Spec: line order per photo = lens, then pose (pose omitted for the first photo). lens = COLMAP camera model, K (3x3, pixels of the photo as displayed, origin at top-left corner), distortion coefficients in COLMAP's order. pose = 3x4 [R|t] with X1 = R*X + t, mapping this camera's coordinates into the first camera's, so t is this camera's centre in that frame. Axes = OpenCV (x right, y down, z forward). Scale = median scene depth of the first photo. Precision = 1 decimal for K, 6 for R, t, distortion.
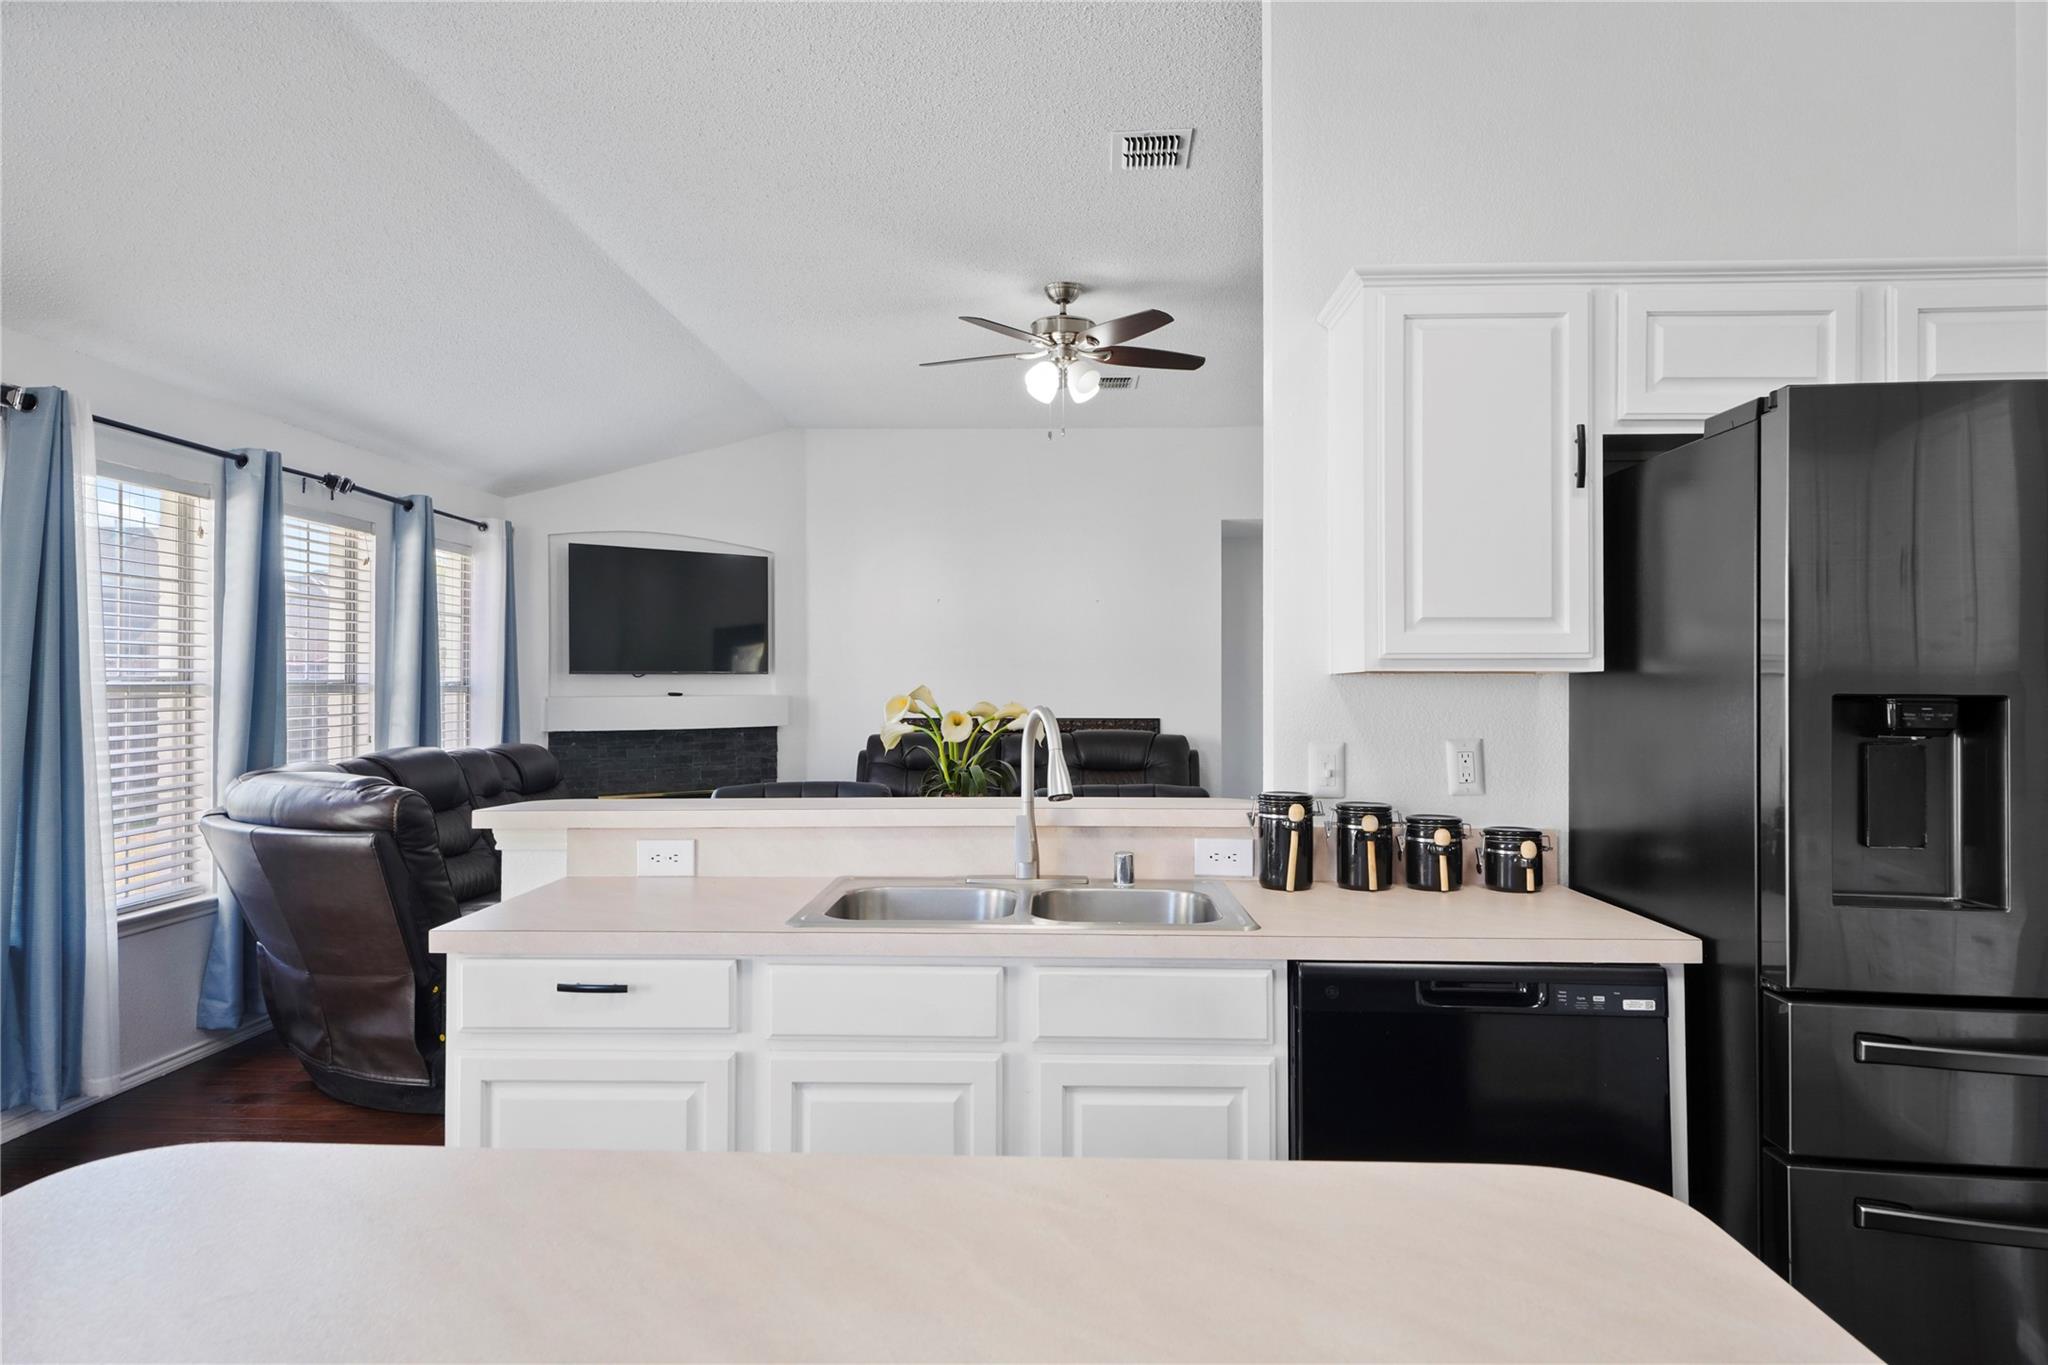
lens RADIAL K [[1303.3, 0, 1032.5], [0, 1303.3, 684.2], [0, 0, 1]] dist [-0.009324, -0.001495]
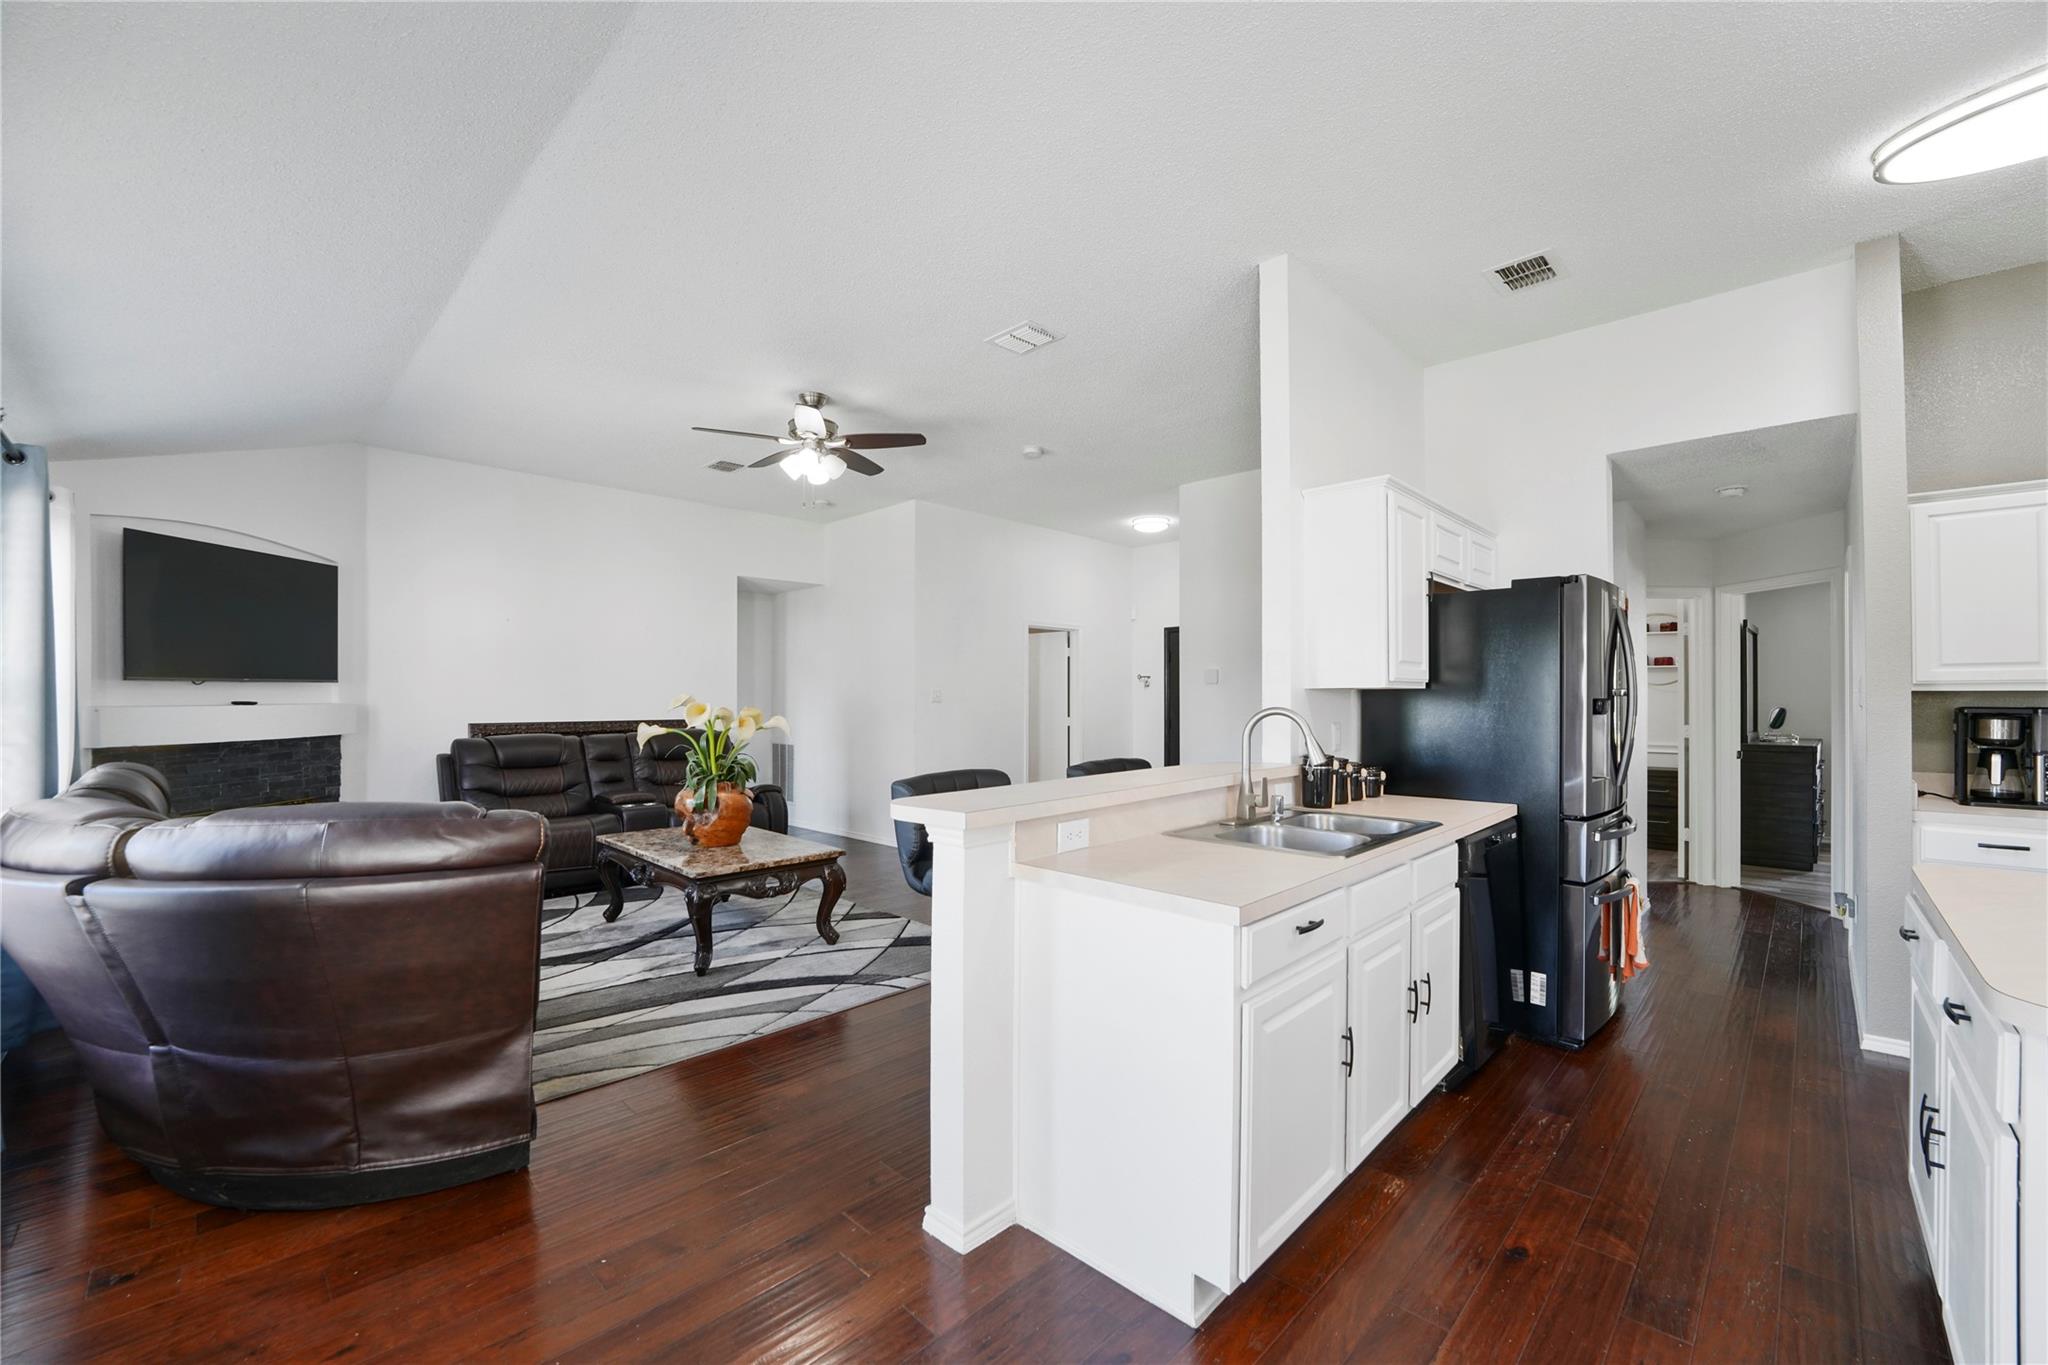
lens RADIAL K [[833.7, 0, 1019.6], [0, 833.7, 698.5], [0, 0, 1]] dist [-0.001344, -0.000311]
pose [[0.686204, -0.001294, 0.727408, -0.323770], [0.000151, 0.999999, 0.001637, 0.003489], [-0.727409, -0.001013, 0.686203, 0.181927]]
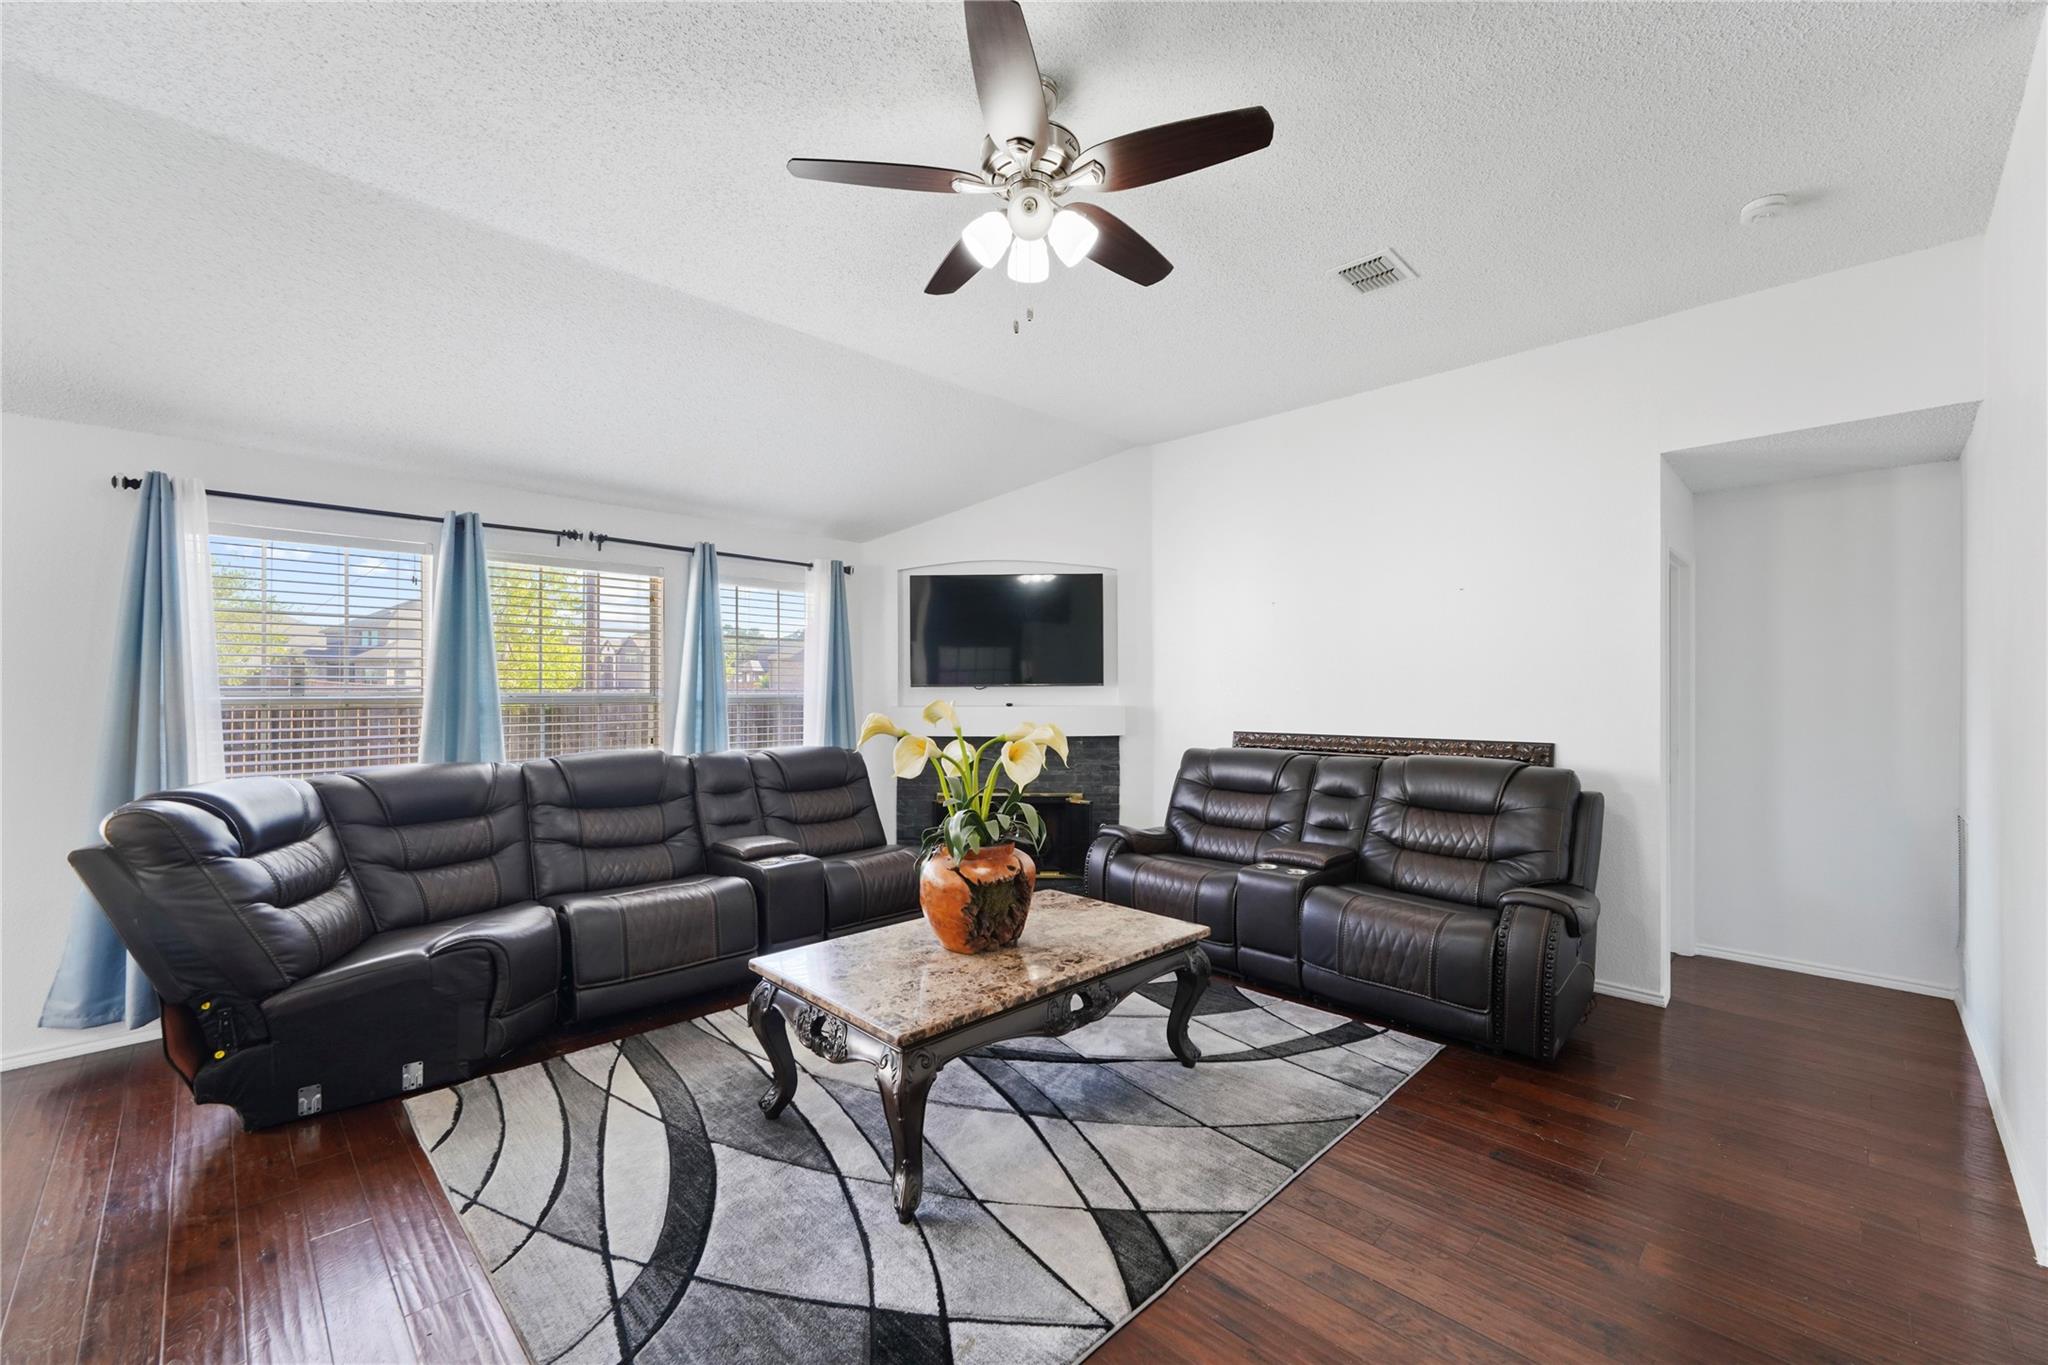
lens RADIAL K [[833.7, 0, 1011.9], [0, 833.7, 678.3], [0, 0, 1]] dist [-0.001344, -0.000311]
pose [[0.705987, -0.013409, -0.708098, 0.228176], [-0.001346, 0.999794, -0.020275, 0.000069], [0.708224, 0.015267, 0.705823, 0.497919]]
